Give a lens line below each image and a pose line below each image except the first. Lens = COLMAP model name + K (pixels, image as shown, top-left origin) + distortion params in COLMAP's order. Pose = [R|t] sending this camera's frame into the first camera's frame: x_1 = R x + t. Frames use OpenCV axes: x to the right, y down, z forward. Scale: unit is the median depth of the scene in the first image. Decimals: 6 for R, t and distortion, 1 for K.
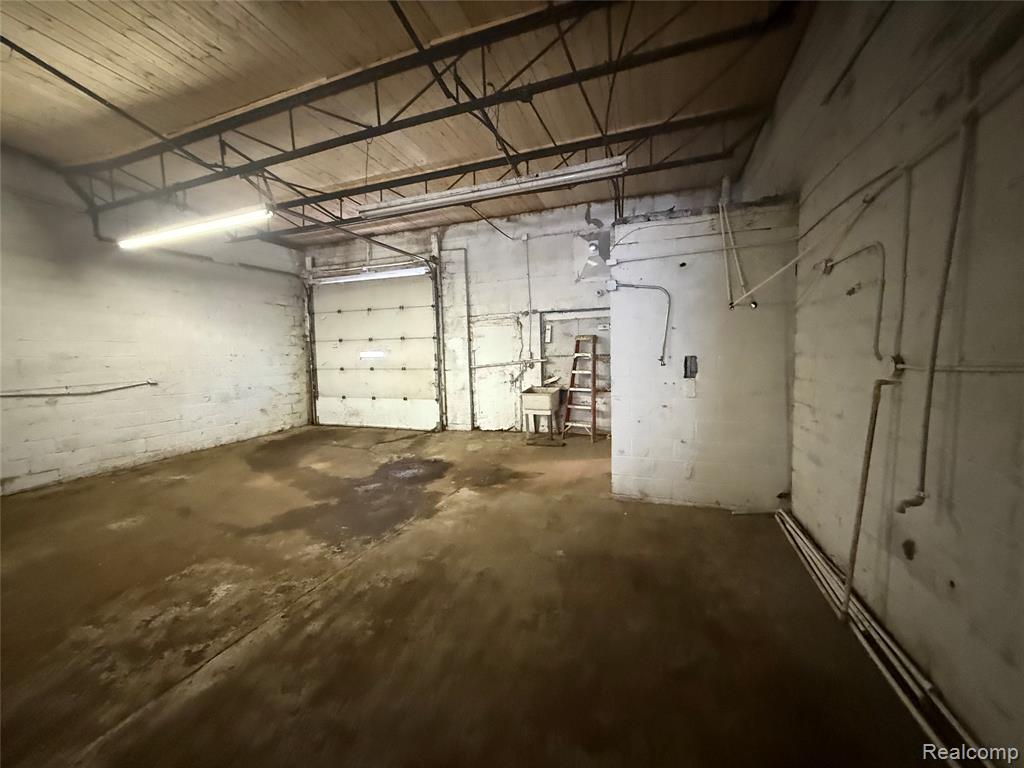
lens RADIAL K [[408.0, 0, 511.2], [0, 408.0, 384.5], [0, 0, 1]] dist [0.000154, 0.000168]
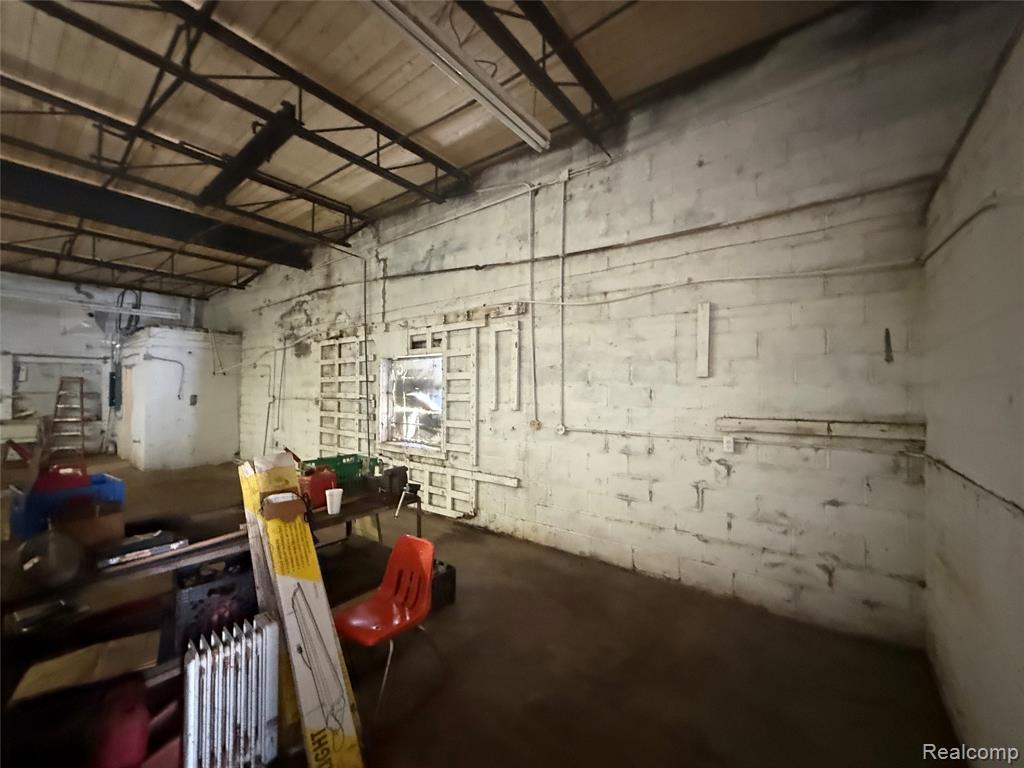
lens RADIAL K [[408.0, 0, 511.2], [0, 408.0, 384.5], [0, 0, 1]] dist [0.000154, 0.000168]
pose [[0.303786, 0.045876, 0.951635, -0.681966], [0.052398, 0.996524, -0.064767, 0.063444], [-0.951298, 0.069539, 0.300326, -0.766865]]
